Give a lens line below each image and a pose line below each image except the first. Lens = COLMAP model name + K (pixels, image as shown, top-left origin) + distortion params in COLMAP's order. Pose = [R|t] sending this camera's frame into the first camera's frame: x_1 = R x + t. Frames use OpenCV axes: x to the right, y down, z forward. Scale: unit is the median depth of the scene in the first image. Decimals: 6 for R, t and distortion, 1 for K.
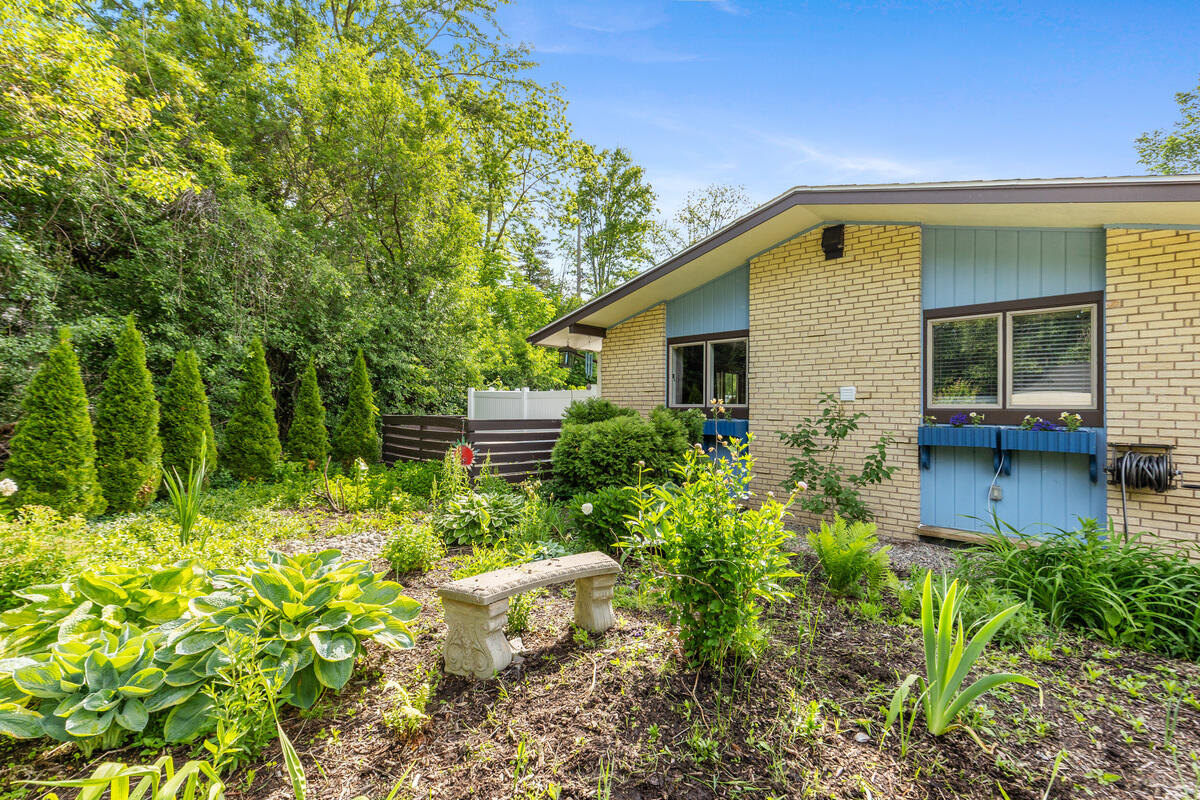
lens RADIAL K [[541.8, 0, 595.1], [0, 541.8, 405.1], [0, 0, 1]] dist [0.001942, 0.000916]
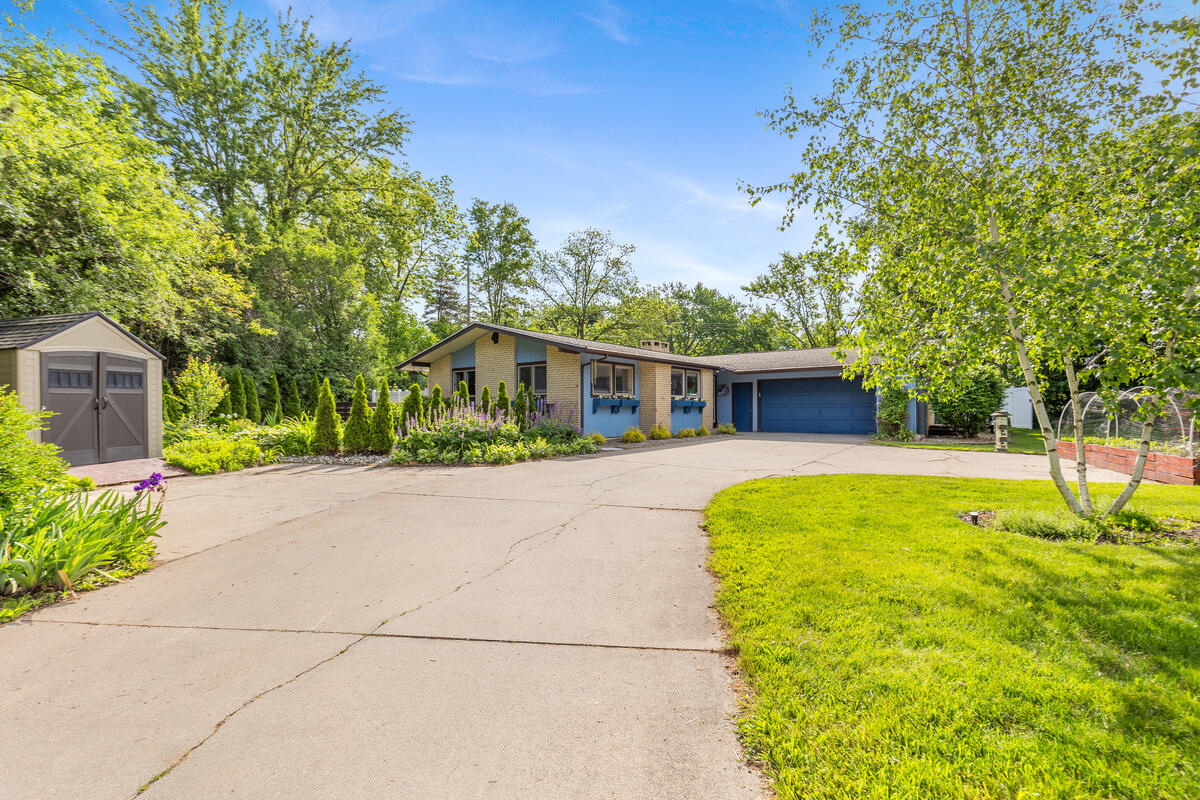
lens RADIAL K [[541.8, 0, 594.6], [0, 541.8, 404.8], [0, 0, 1]] dist [0.001942, 0.000916]
pose [[0.993661, -0.009641, 0.112004, 0.152445], [0.010050, 0.999945, -0.003095, 0.016363], [-0.111968, 0.004201, 0.993703, -0.454737]]
